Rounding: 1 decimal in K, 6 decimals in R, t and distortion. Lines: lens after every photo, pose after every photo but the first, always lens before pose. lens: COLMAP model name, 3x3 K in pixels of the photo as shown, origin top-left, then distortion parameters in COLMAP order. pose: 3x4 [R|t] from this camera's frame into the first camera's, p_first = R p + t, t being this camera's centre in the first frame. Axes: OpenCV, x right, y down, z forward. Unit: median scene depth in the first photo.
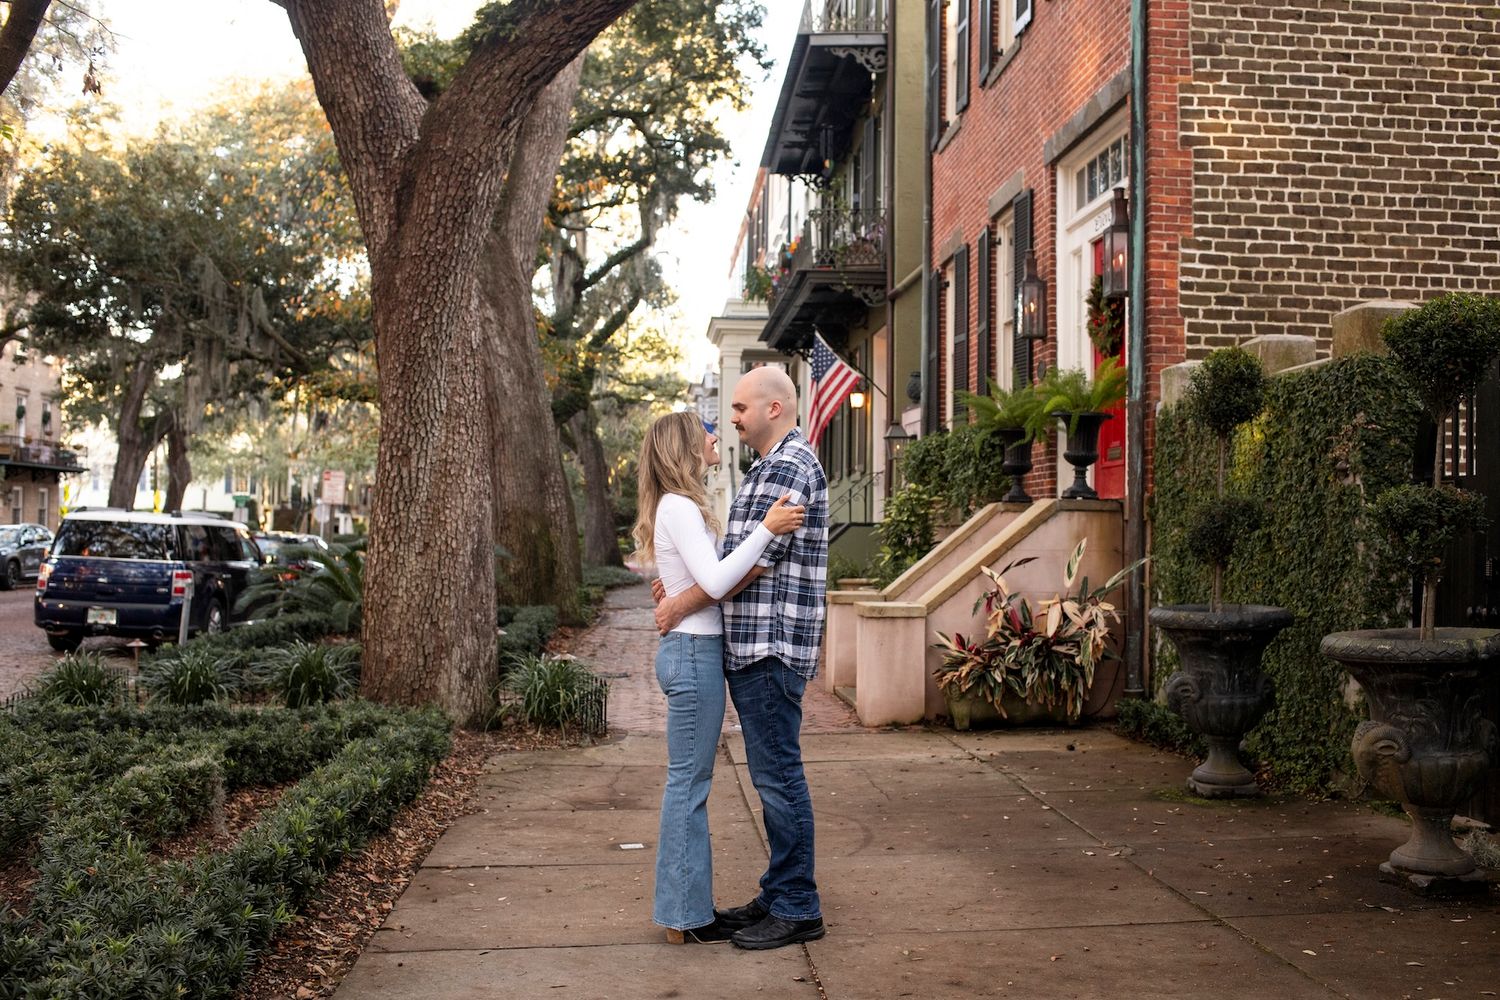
lens RADIAL K [[1540.2, 0, 771.5], [0, 1540.2, 500.9], [0, 0, 1]] dist [-0.103639, 0.120579]
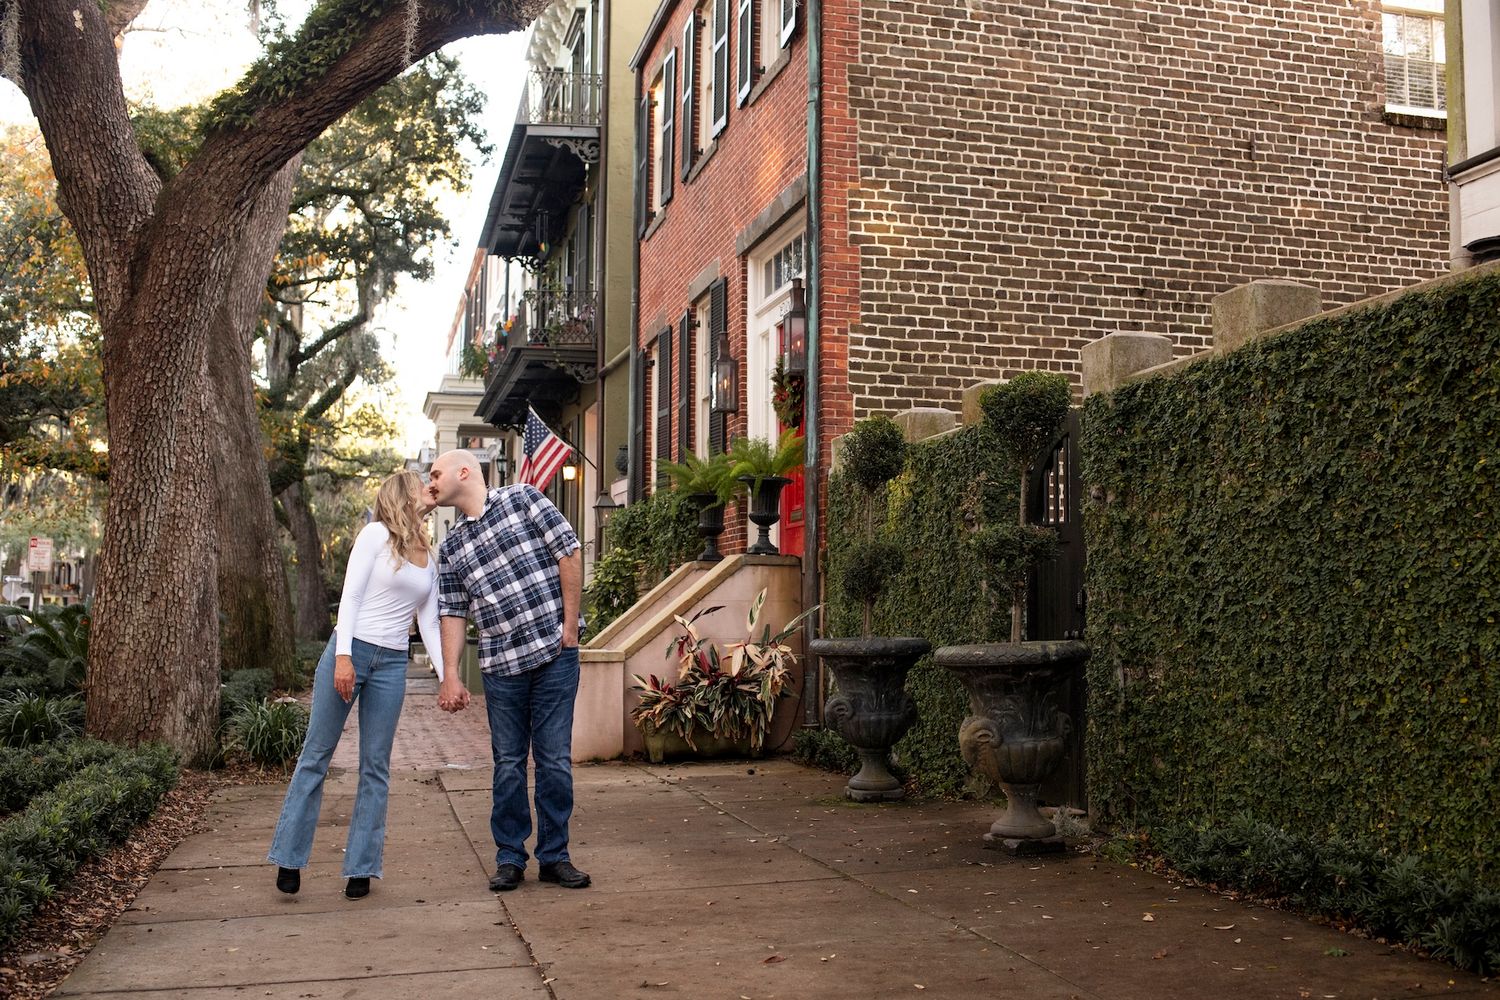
lens RADIAL K [[1540.2, 0, 771.5], [0, 1540.2, 500.9], [0, 0, 1]] dist [-0.103639, 0.120579]
pose [[0.983484, 0.006887, 0.180861, 0.004610], [0.002661, 0.998617, -0.052499, 0.019267], [-0.180973, 0.052114, 0.982106, -0.106644]]
